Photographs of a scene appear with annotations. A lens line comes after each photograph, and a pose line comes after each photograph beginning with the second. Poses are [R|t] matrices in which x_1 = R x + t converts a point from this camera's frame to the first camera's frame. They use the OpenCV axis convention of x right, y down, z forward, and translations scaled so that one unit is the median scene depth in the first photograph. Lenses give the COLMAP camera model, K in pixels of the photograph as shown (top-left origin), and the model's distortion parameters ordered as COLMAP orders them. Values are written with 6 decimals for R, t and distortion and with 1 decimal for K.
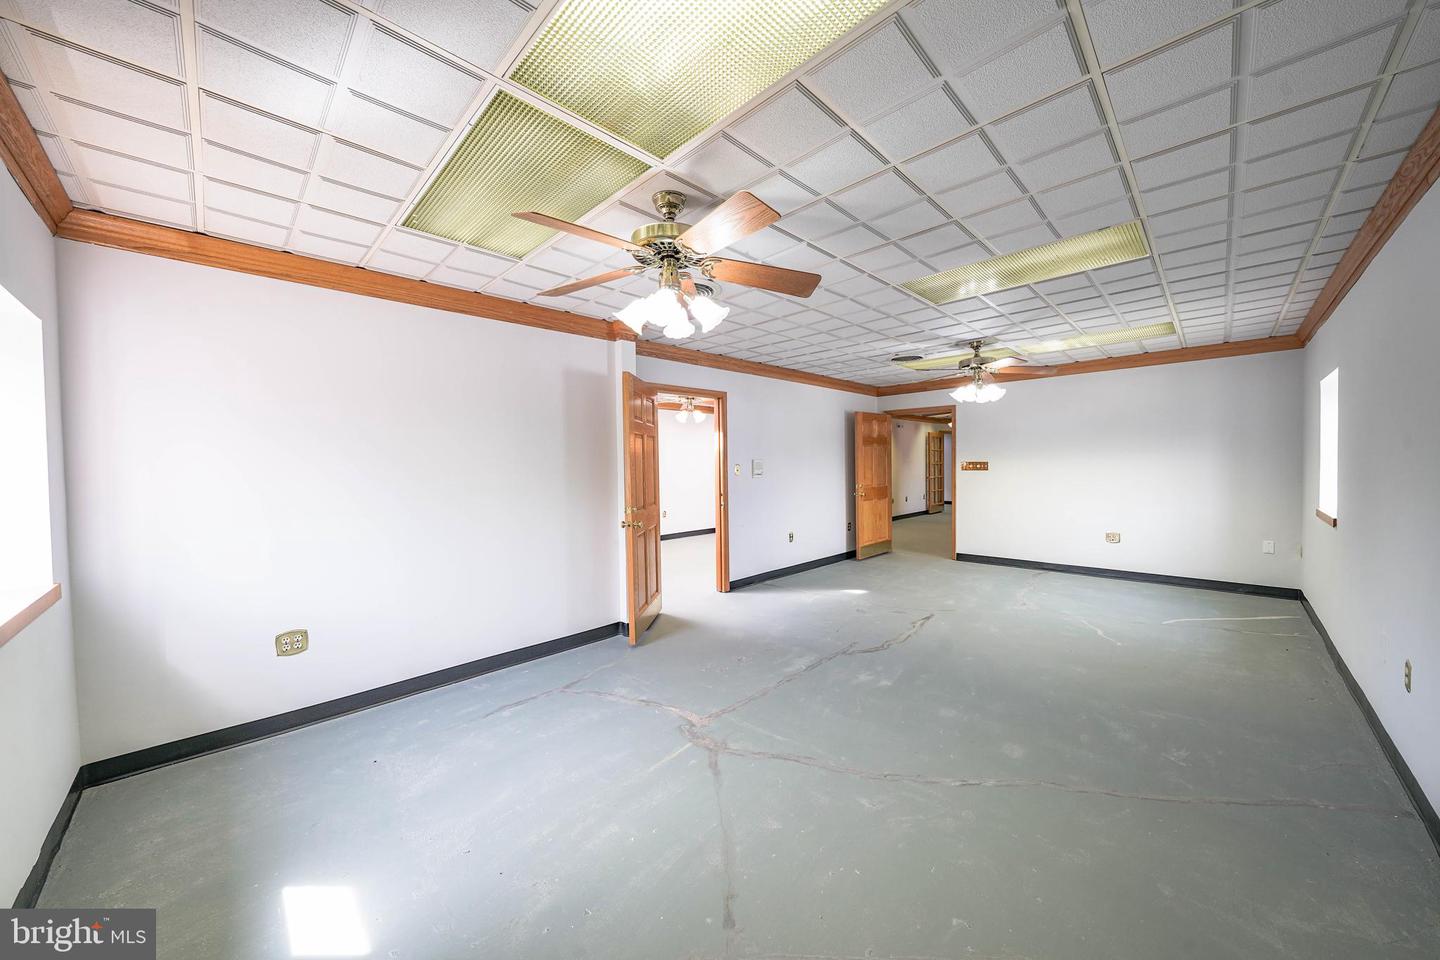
lens RADIAL K [[497.1, 0, 746.2], [0, 497.1, 462.1], [0, 0, 1]] dist [0.001293, 0.000105]
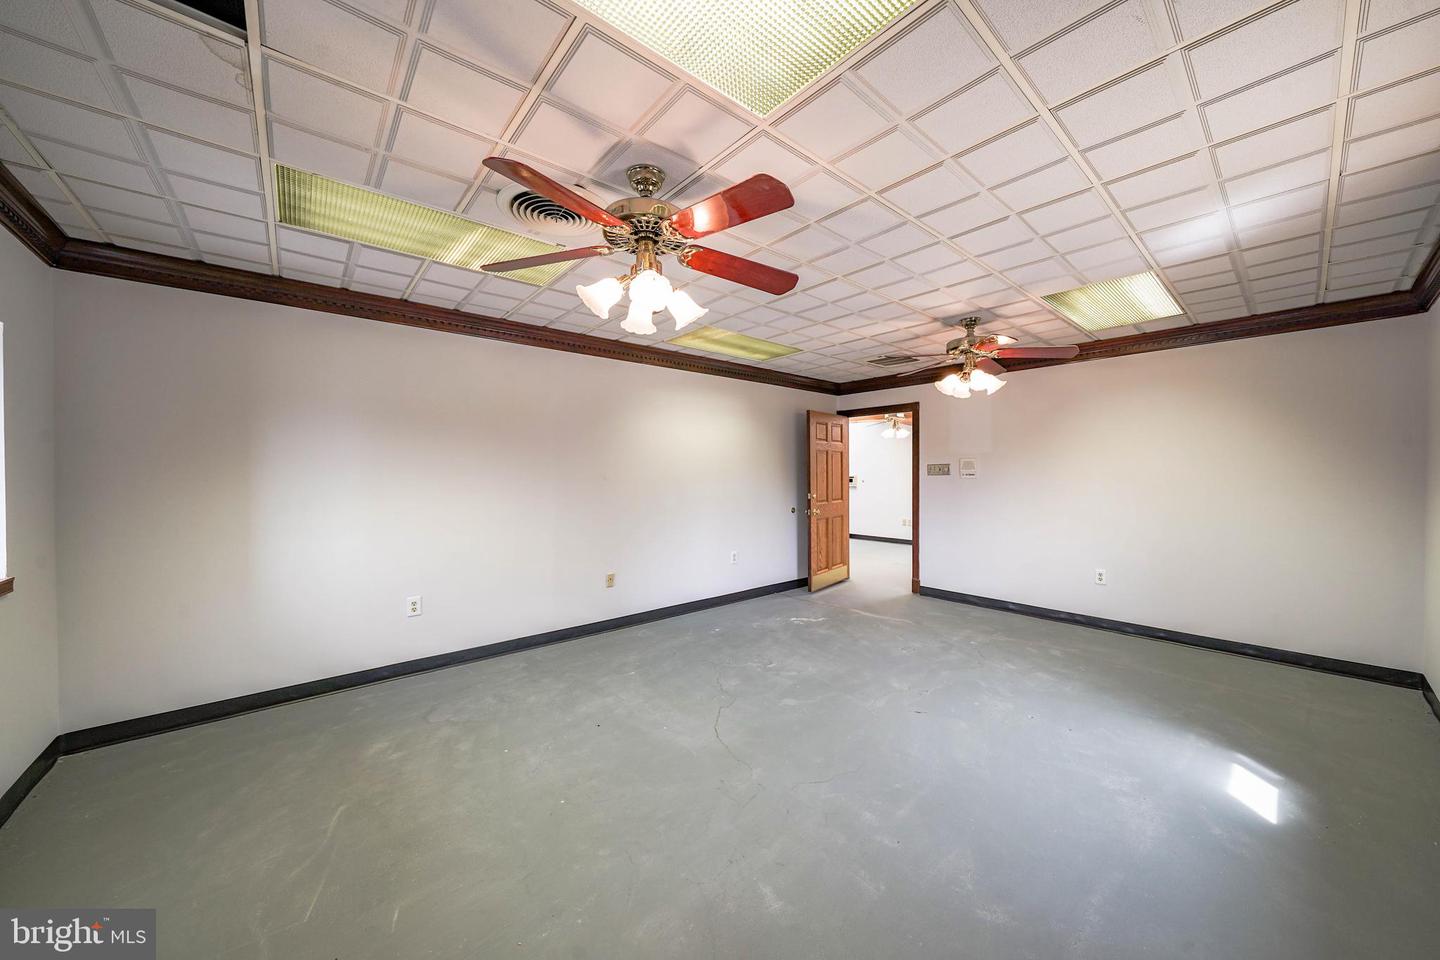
lens RADIAL K [[499.7, 0, 726.1], [0, 499.7, 476.8], [0, 0, 1]] dist [-0.010519, -0.000077]
pose [[0.994283, 0.016280, -0.105532, 0.165806], [-0.013820, 0.999616, 0.024002, -0.005597], [0.105883, -0.022406, 0.994126, 0.172573]]
